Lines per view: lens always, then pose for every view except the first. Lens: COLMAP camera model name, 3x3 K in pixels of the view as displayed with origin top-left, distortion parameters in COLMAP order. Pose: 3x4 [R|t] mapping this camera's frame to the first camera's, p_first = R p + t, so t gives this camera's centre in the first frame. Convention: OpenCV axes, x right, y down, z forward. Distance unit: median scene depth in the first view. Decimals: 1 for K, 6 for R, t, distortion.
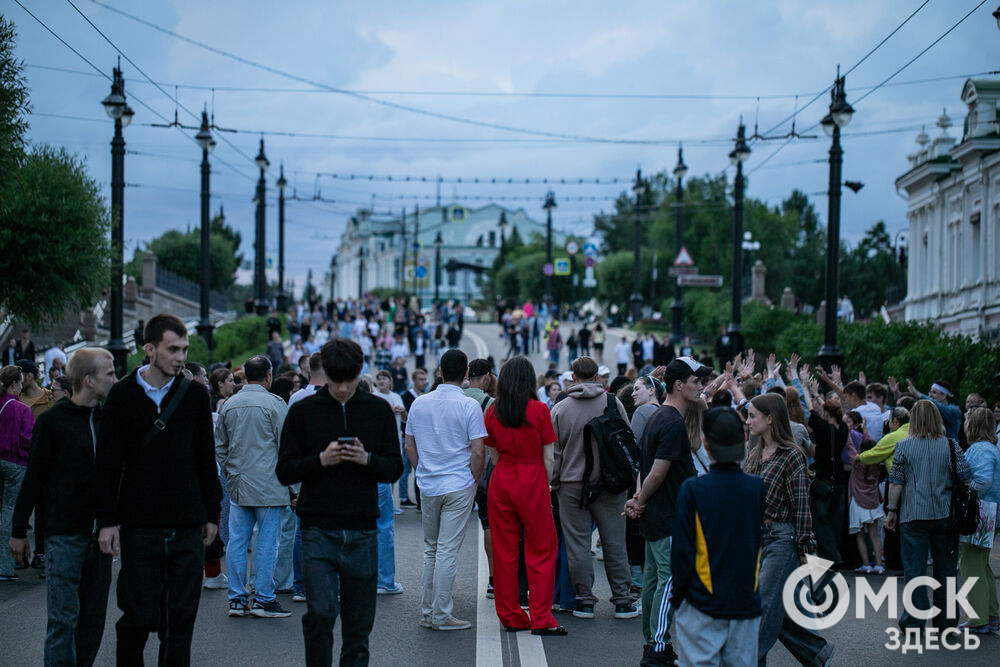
lens RADIAL K [[2852.1, 0, 500.0], [0, 2852.1, 333.5], [0, 0, 1]] dist [0.062542, 0.334997]
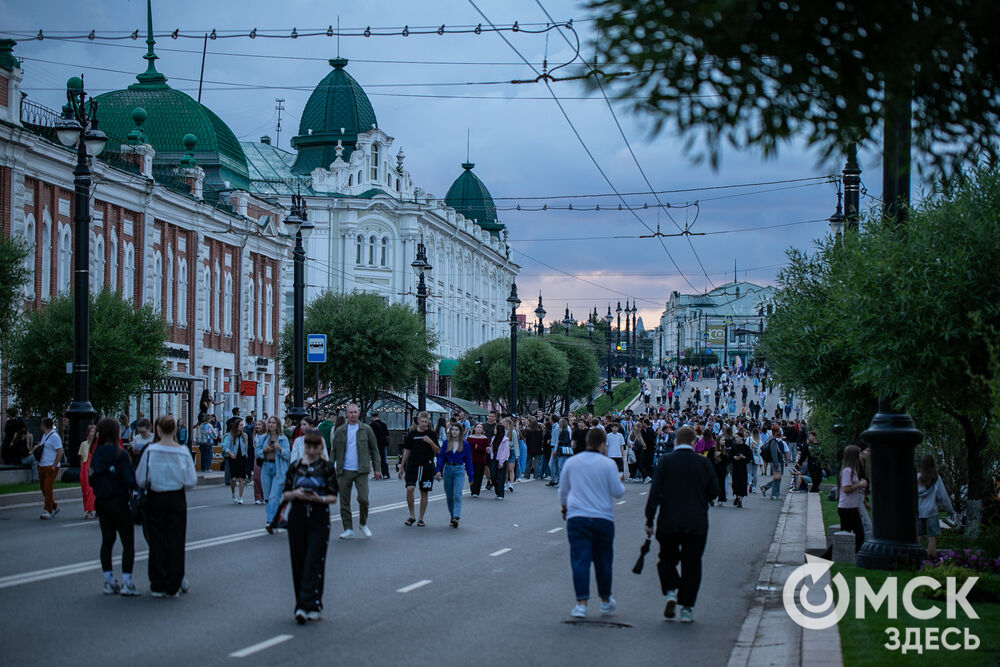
lens RADIAL K [[2852.1, 0, 500.0], [0, 2852.1, 333.5], [0, 0, 1]] dist [0.062542, 0.334997]
pose [[0.993073, -0.023751, -0.115072, 0.041300], [0.022756, 0.999692, -0.009949, -0.014321], [0.115273, 0.007262, 0.993307, -0.685497]]
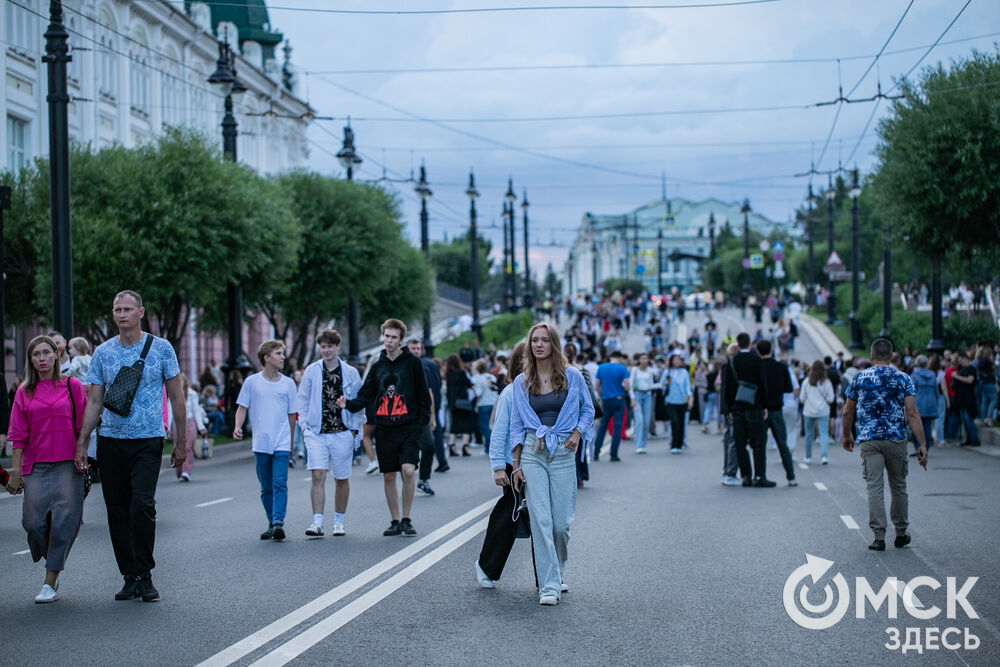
lens RADIAL K [[2852.1, 0, 500.0], [0, 2852.1, 333.5], [0, 0, 1]] dist [0.062542, 0.334997]
pose [[0.995855, -0.032108, -0.085101, 0.012774], [0.032773, 0.999442, 0.006427, -0.003359], [0.084848, -0.009189, 0.996352, -0.184330]]
